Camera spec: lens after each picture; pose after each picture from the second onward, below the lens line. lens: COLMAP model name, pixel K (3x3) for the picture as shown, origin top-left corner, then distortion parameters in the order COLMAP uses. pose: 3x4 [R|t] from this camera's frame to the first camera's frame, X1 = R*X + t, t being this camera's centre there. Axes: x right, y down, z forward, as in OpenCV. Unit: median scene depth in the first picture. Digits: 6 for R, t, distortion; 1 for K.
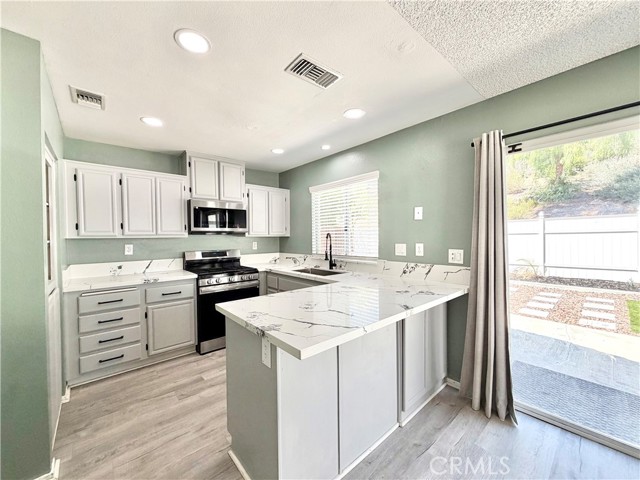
lens RADIAL K [[265.0, 0, 320.0], [0, 265.0, 240.0], [0, 0, 1]] dist [0.014787, 0.000174]
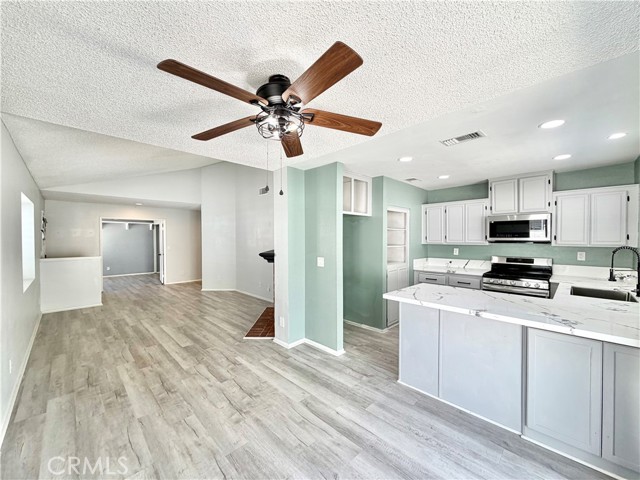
lens RADIAL K [[256.0, 0, 318.3], [0, 256.0, 240.9], [0, 0, 1]] dist [-0.000578, 0.000213]
pose [[0.069900, 0.014534, -0.997448, 0.700897], [-0.019389, 0.999725, 0.013208, -0.030909], [0.997366, 0.018416, 0.070162, 0.081554]]
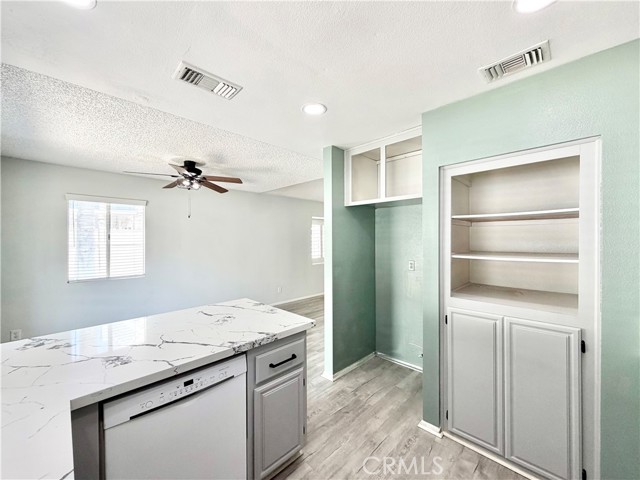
lens RADIAL K [[256.0, 0, 318.3], [0, 256.0, 240.9], [0, 0, 1]] dist [-0.000578, 0.000213]
pose [[-0.996847, 0.017141, -0.077480, -0.173564], [0.014447, 0.999276, 0.035202, -0.052557], [0.078027, 0.033972, -0.996372, 1.035281]]
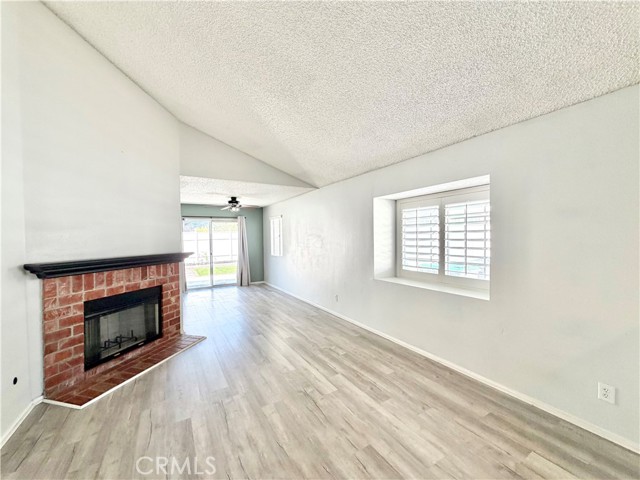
lens RADIAL K [[256.0, 0, 318.3], [0, 256.0, 240.9], [0, 0, 1]] dist [-0.000578, 0.000213]
pose [[0.176798, -0.009860, 0.984198, -1.431277], [0.034788, 0.999388, 0.003763, 0.003982], [-0.983632, 0.033573, 0.177032, -0.846909]]
